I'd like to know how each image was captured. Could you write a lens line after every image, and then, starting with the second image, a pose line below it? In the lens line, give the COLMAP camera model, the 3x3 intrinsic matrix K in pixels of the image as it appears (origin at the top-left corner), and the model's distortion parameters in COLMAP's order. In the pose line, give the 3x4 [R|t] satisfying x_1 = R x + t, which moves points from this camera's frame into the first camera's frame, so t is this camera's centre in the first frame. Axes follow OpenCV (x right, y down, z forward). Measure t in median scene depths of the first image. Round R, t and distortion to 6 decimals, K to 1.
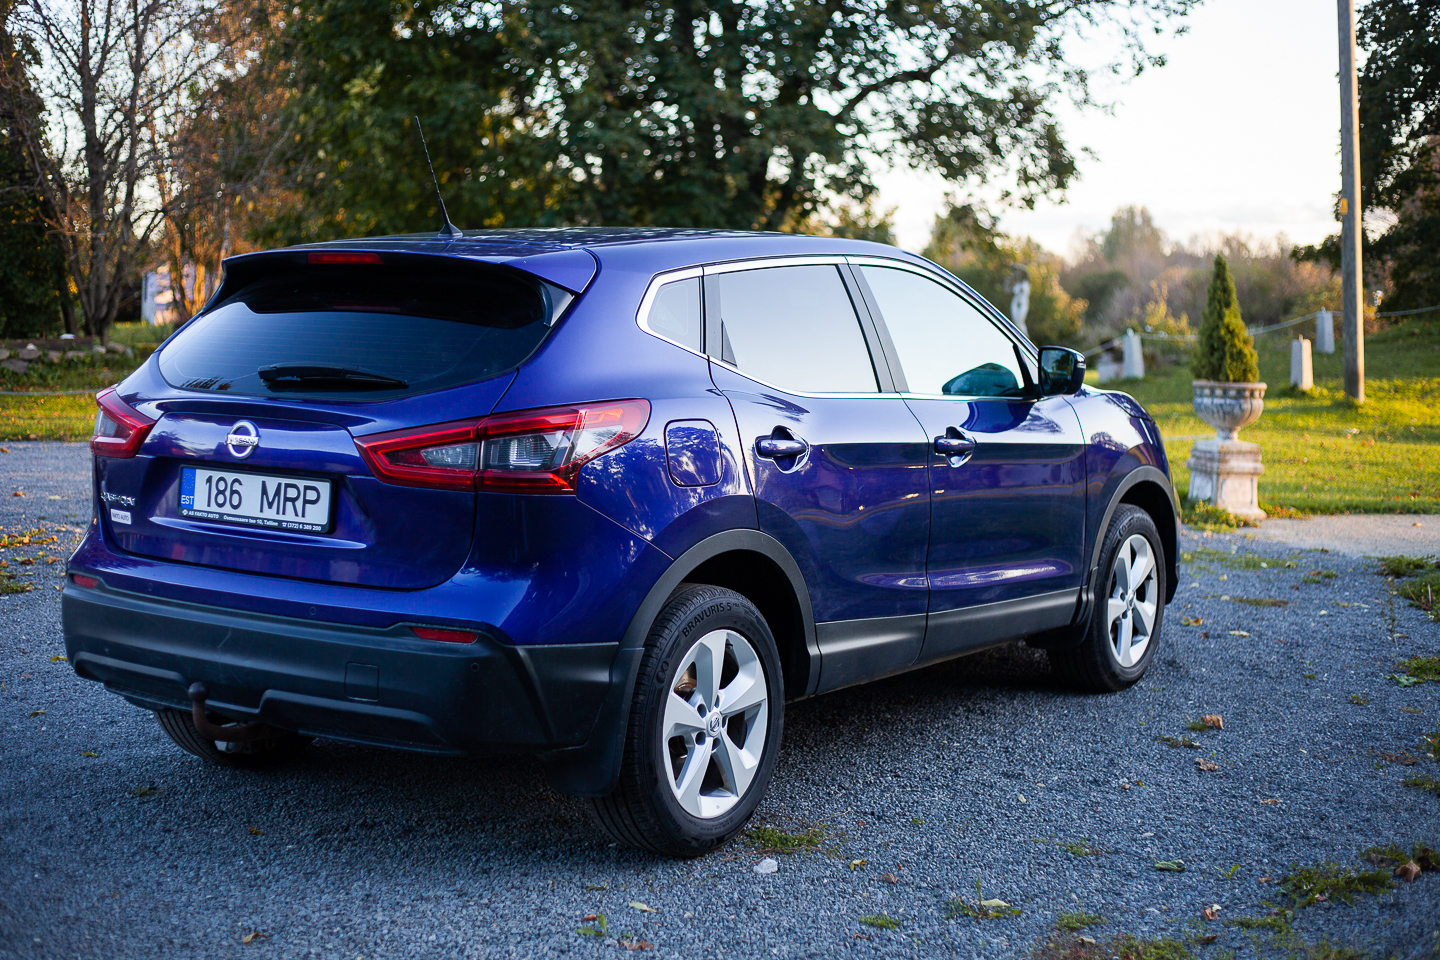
lens RADIAL K [[1964.2, 0, 720.0], [0, 1964.2, 480.0], [0, 0, 1]] dist [-0.076079, -0.029679]
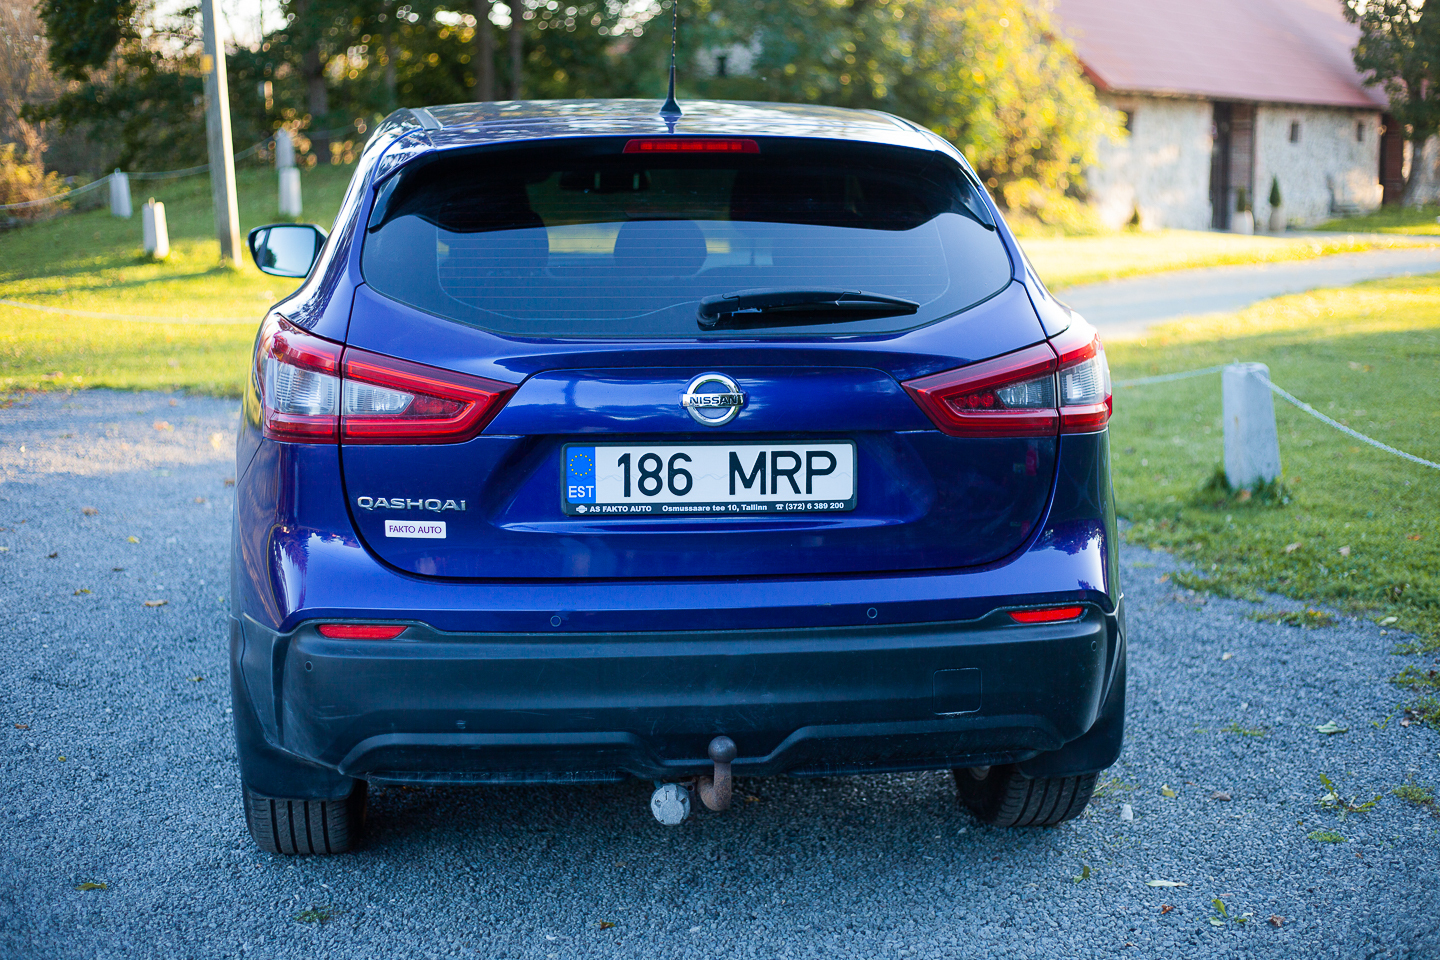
lens RADIAL K [[1945.4, 0, 724.9], [0, 1945.4, 438.6], [0, 0, 1]] dist [-0.007421, -0.016171]
pose [[0.765784, -0.107712, 0.634013, -0.699360], [0.075552, 0.994115, 0.077636, -0.061577], [-0.638644, -0.011552, 0.769415, 0.438193]]
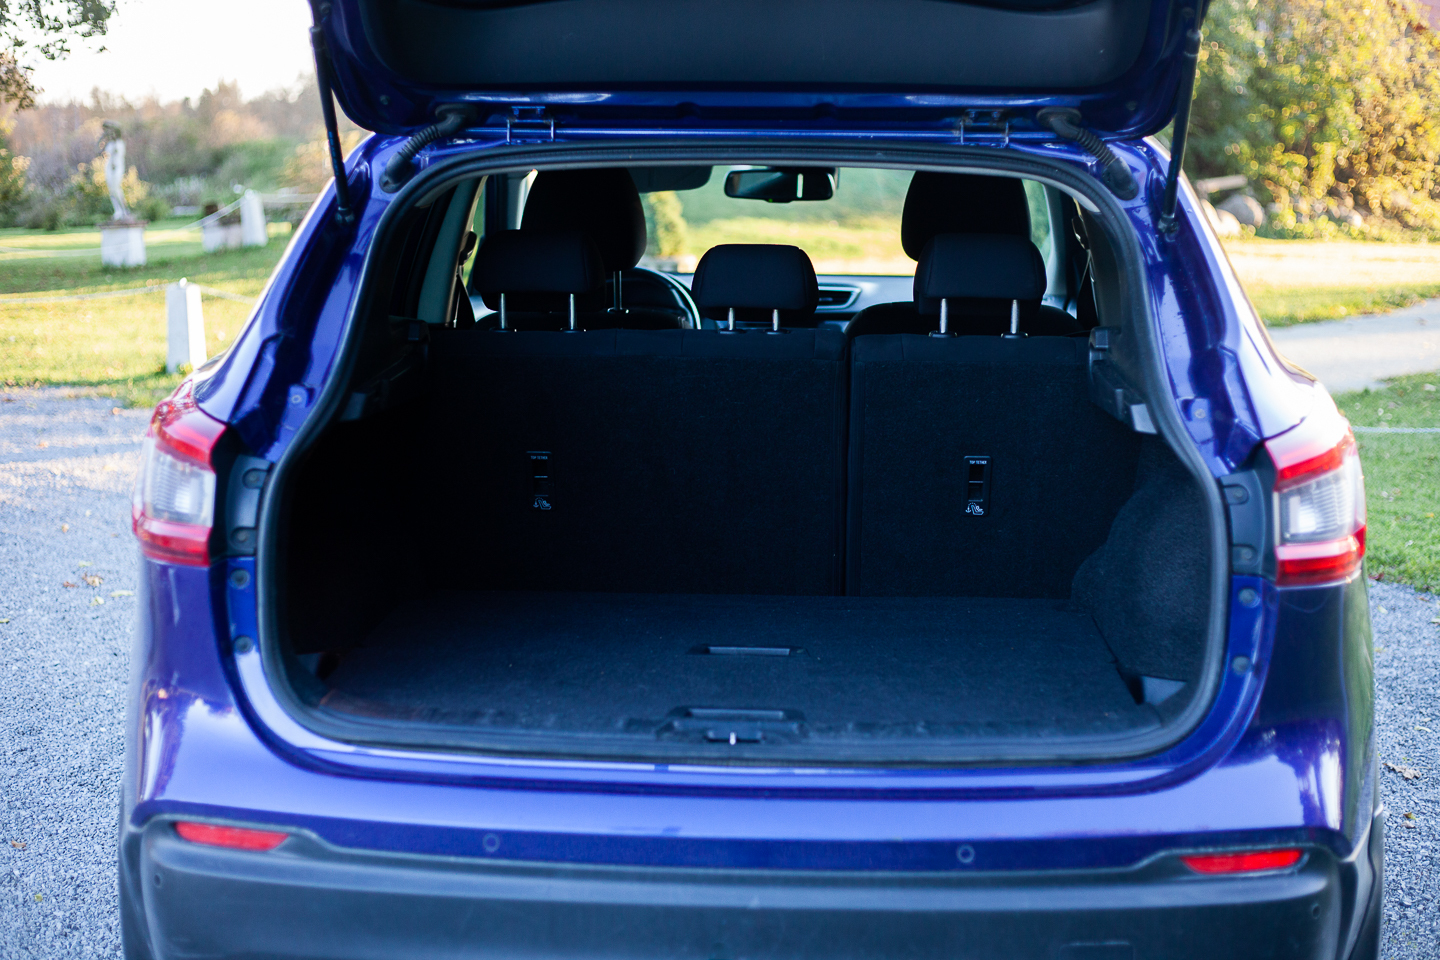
lens RADIAL K [[1964.2, 0, 720.0], [0, 1964.2, 480.0], [0, 0, 1]] dist [-0.076079, -0.029679]
pose [[0.868241, -0.095742, 0.486817, -0.480066], [0.060308, 0.994294, 0.087989, -0.074414], [-0.492464, -0.047037, 0.869061, 0.577515]]
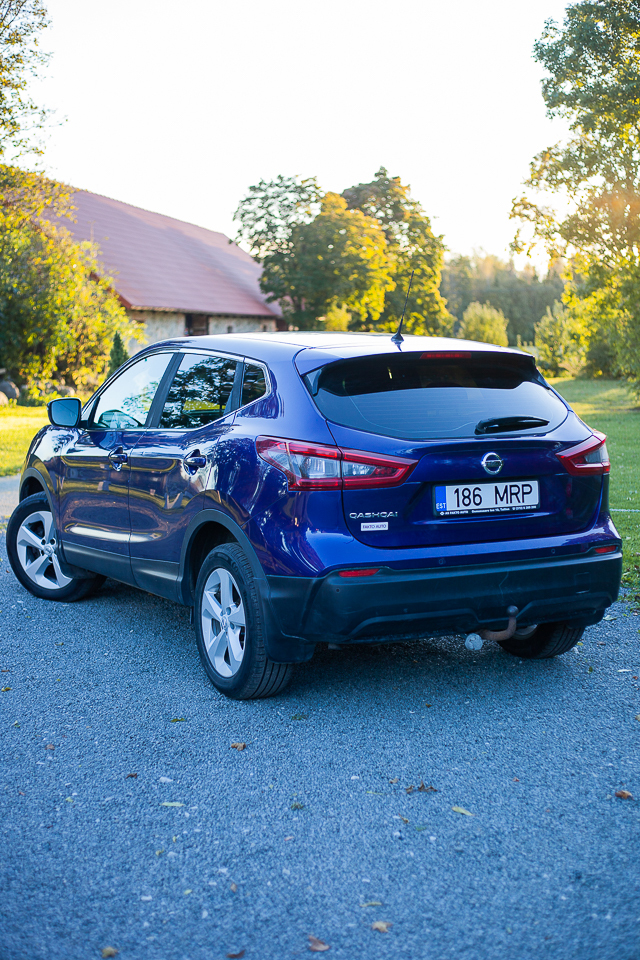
lens RADIAL K [[1309.5, 0, 320.0], [0, 1309.5, 480.0], [0, 0, 1]] dist [-0.076079, -0.029679]
pose [[0.487863, -0.106496, 0.866400, -1.300495], [0.102685, 0.992640, 0.064192, -0.093996], [-0.866860, 0.057650, 0.495208, 0.565754]]
